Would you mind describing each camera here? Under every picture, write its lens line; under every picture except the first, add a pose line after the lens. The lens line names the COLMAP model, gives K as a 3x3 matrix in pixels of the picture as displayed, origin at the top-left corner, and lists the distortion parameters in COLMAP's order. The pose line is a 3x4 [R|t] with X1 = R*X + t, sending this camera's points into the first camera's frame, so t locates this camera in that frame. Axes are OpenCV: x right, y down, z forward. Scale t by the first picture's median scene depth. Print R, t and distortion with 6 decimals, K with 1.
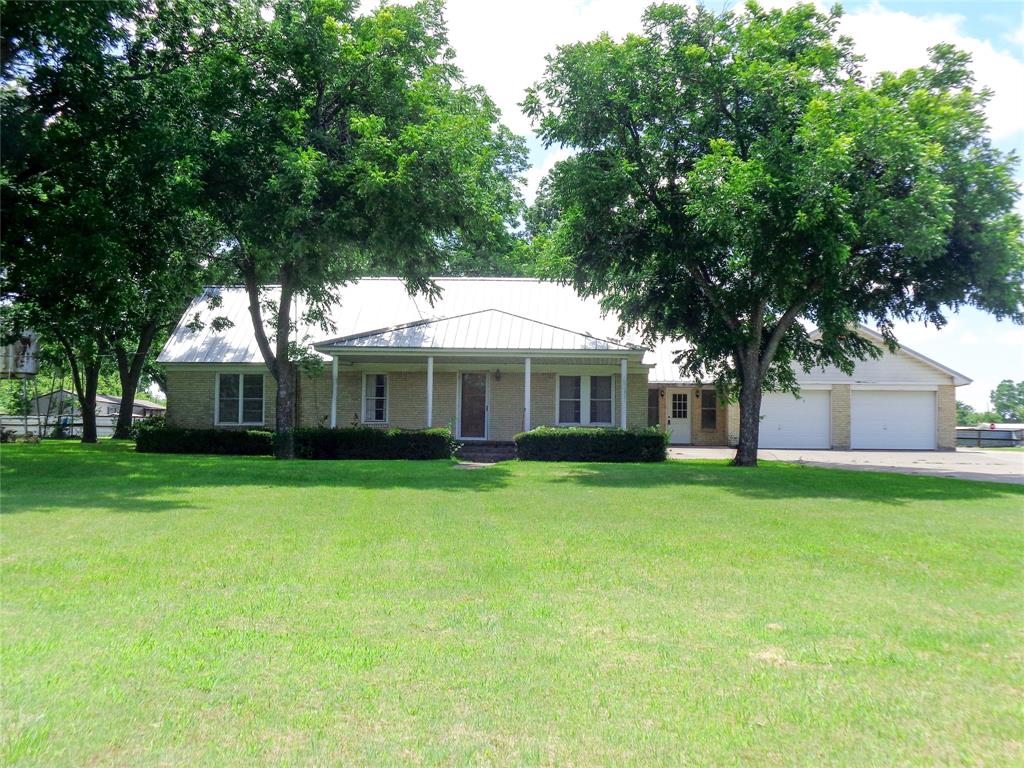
lens RADIAL K [[1303.6, 0, 515.1], [0, 1303.6, 383.0], [0, 0, 1]] dist [0.006747, 0.000000]
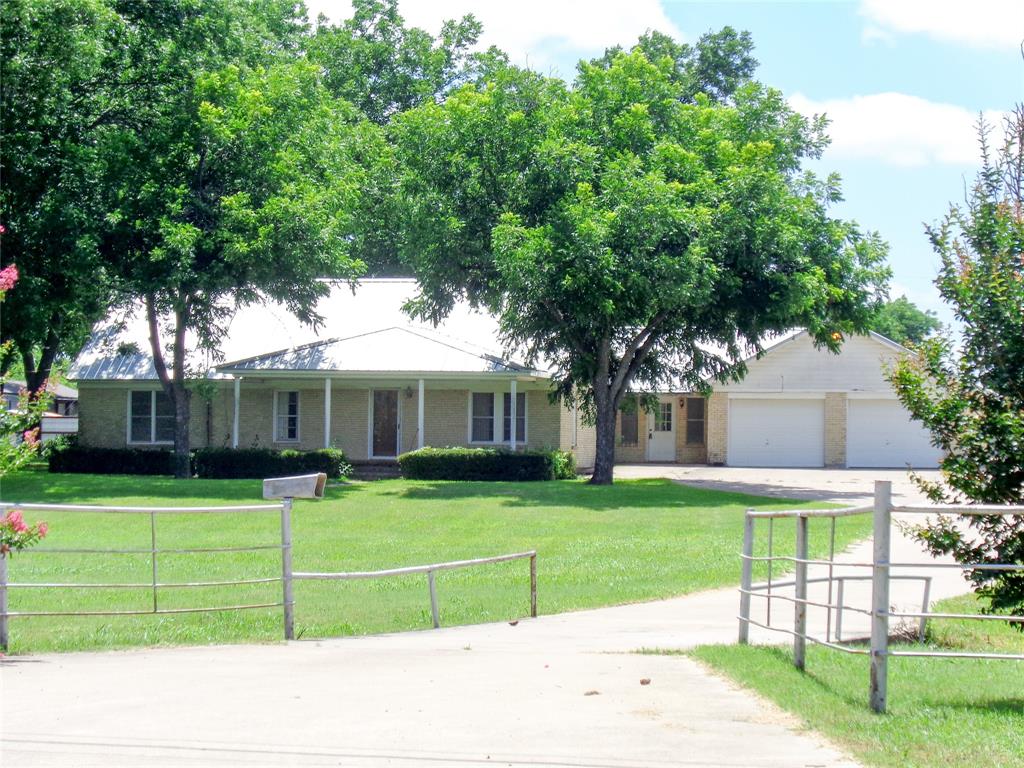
lens RADIAL K [[3544.7, 0, 509.0], [0, 3544.7, 384.8], [0, 0, 1]] dist [-0.059337, 0.000000]
pose [[0.989141, -0.005222, -0.146879, 0.478132], [0.009585, 0.999533, 0.029017, -0.093346], [0.146659, -0.030110, 0.988729, -1.704447]]
